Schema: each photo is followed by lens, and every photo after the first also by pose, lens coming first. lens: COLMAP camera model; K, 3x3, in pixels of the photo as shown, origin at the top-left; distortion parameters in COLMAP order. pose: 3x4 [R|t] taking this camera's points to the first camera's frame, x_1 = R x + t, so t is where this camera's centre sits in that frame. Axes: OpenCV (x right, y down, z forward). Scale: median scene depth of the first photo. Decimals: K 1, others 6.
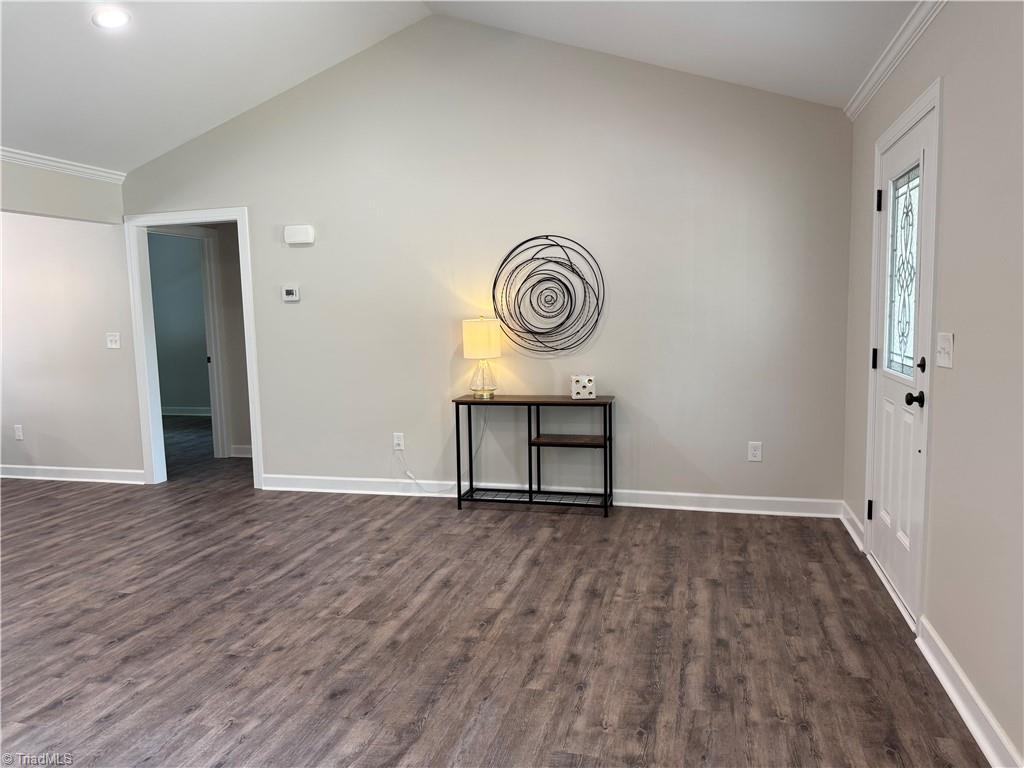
lens RADIAL K [[719.1, 0, 515.7], [0, 719.1, 384.1], [0, 0, 1]] dist [0.052990, -0.071354]
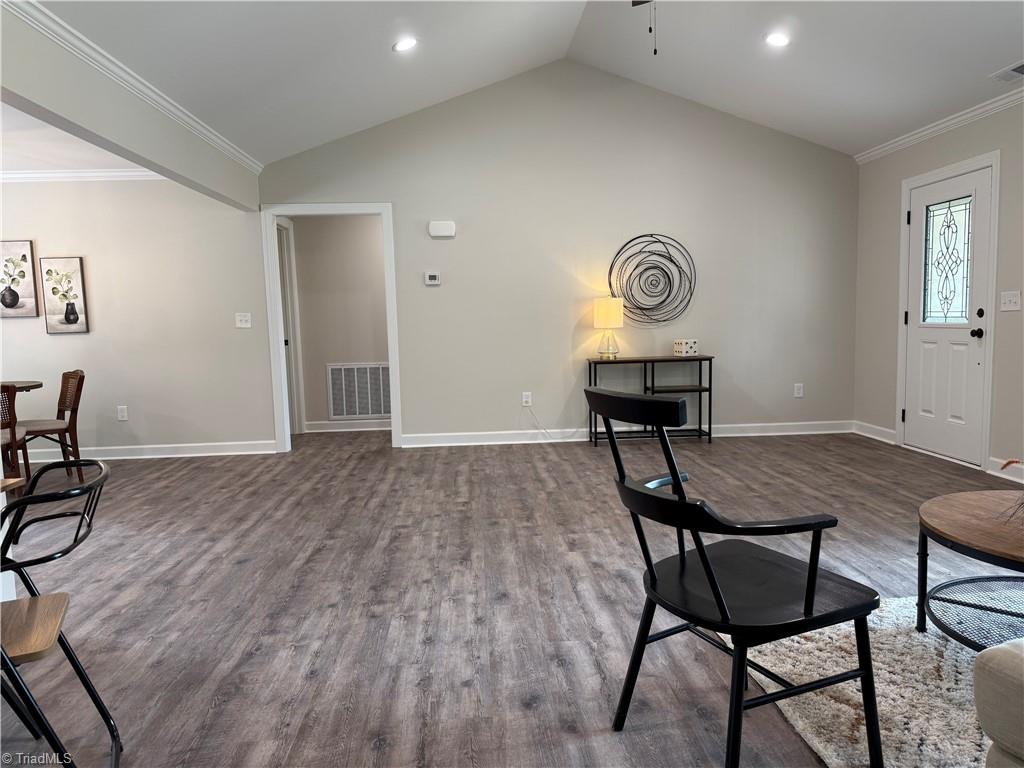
lens RADIAL K [[719.1, 0, 509.0], [0, 719.1, 385.7], [0, 0, 1]] dist [0.052990, -0.071354]
pose [[0.951438, -0.031945, 0.306179, -0.812432], [0.035916, 0.999328, -0.007343, 0.092826], [-0.305739, 0.017983, 0.951946, -0.226569]]
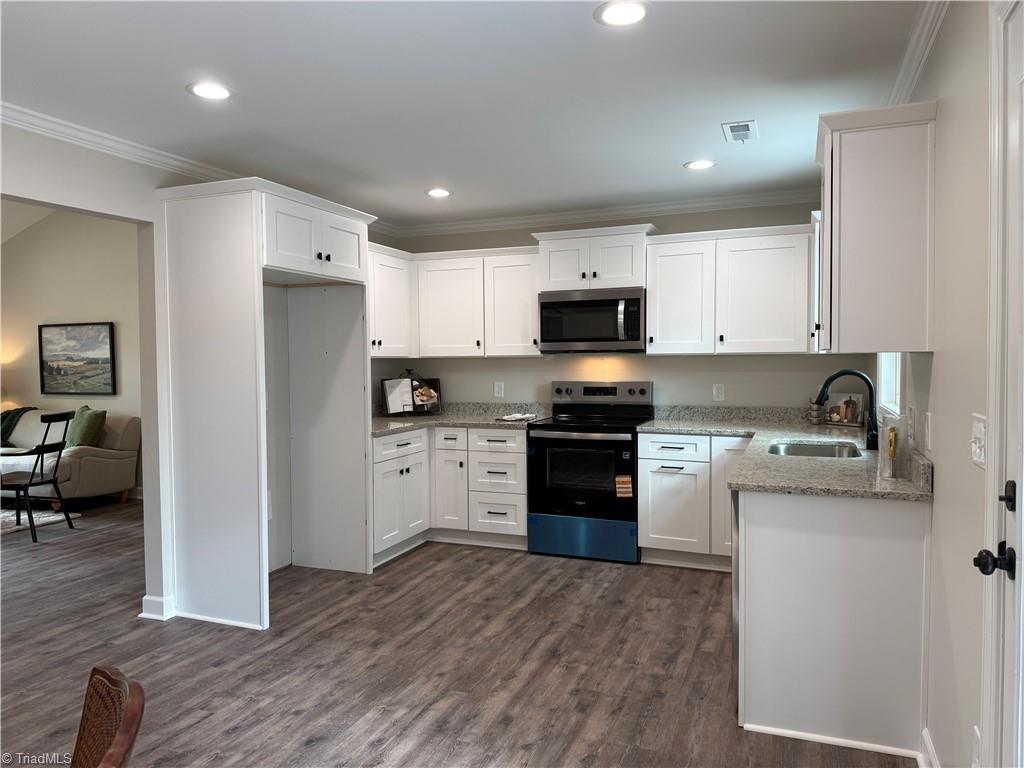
lens RADIAL K [[719.1, 0, 508.2], [0, 719.1, 384.9], [0, 0, 1]] dist [0.052990, -0.071354]
pose [[-0.991463, 0.029534, 0.127001, -1.726936], [0.046711, 0.989816, 0.134473, -0.120935], [-0.121736, 0.139257, -0.982745, 1.558234]]
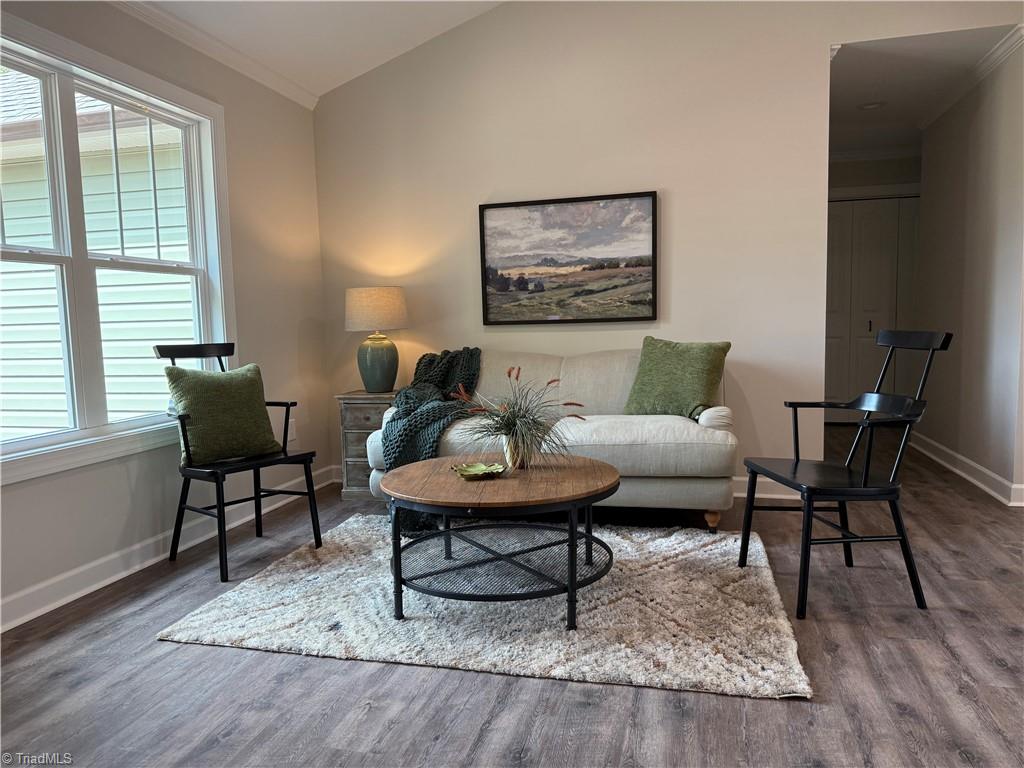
lens RADIAL K [[719.1, 0, 511.6], [0, 719.1, 393.0], [0, 0, 1]] dist [0.052990, -0.071354]
pose [[-0.998721, 0.050556, 0.000695, -0.201074], [0.049714, 0.979402, 0.195705, -0.002348], [0.009214, 0.195489, -0.980663, 0.897630]]
